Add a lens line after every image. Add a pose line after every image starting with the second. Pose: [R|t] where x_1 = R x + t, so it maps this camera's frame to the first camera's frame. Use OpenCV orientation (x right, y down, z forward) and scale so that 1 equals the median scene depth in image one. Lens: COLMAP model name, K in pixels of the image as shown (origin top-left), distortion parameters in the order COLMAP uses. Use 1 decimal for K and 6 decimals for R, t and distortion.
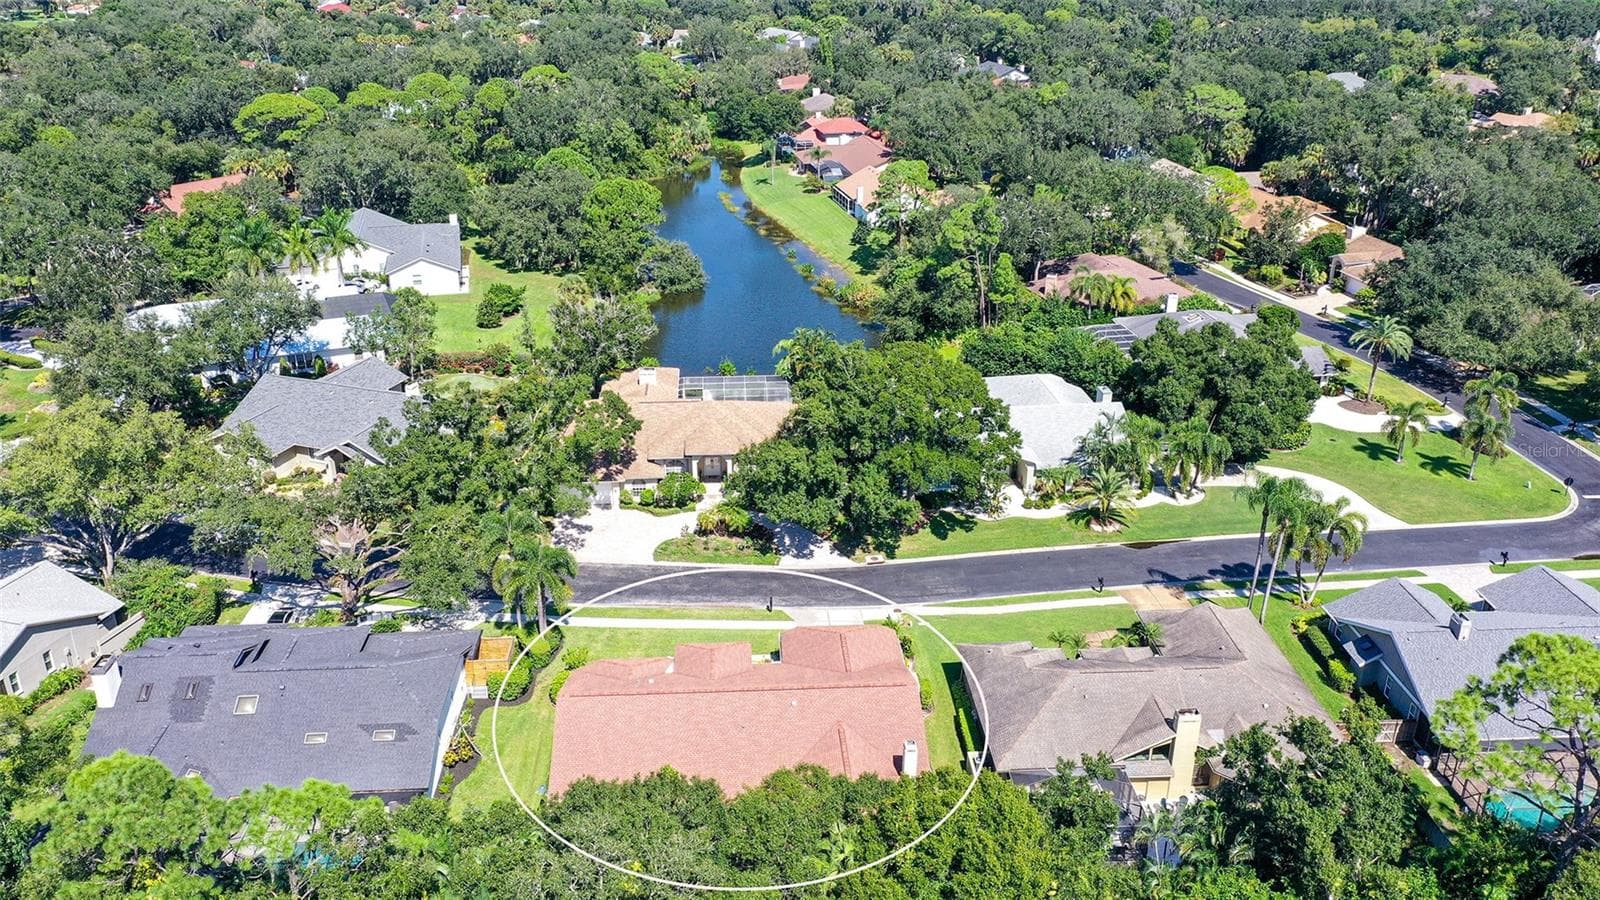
lens RADIAL K [[1267.2, 0, 800.0], [0, 1267.2, 450.0], [0, 0, 1]] dist [0.040007, -0.000957]
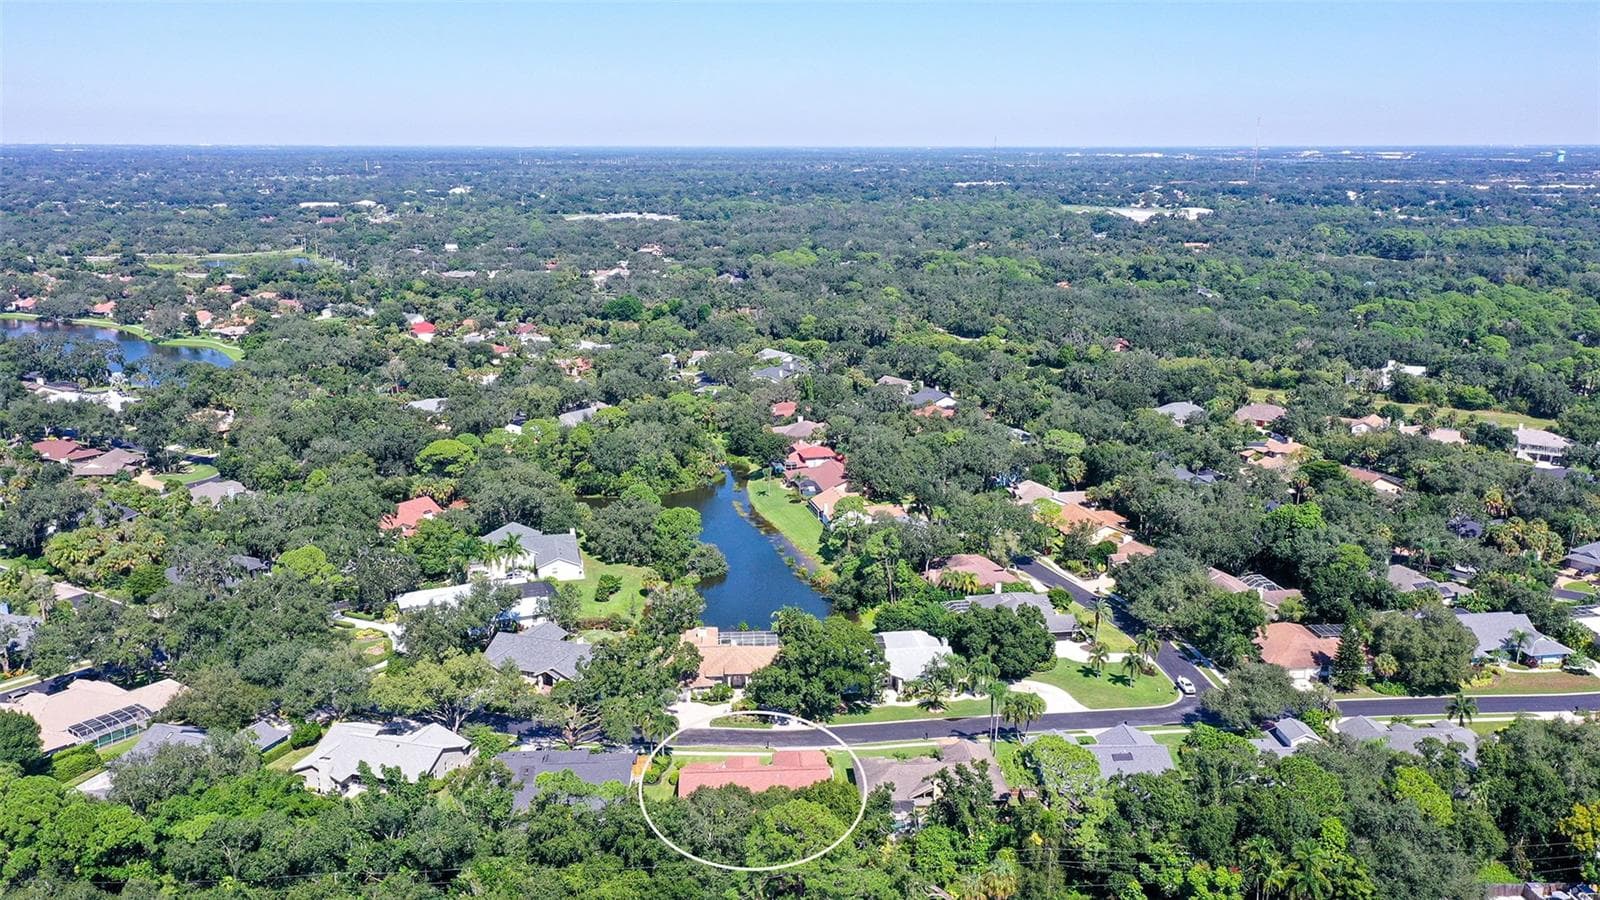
lens RADIAL K [[1232.2, 0, 800.0], [0, 1232.2, 450.0], [0, 0, 1]] dist [0.029242, -0.000342]
pose [[0.999990, -0.001214, 0.004188, 0.013892], [0.001981, 0.982100, -0.188348, 0.016743], [-0.003885, 0.188355, 0.982093, -0.689317]]
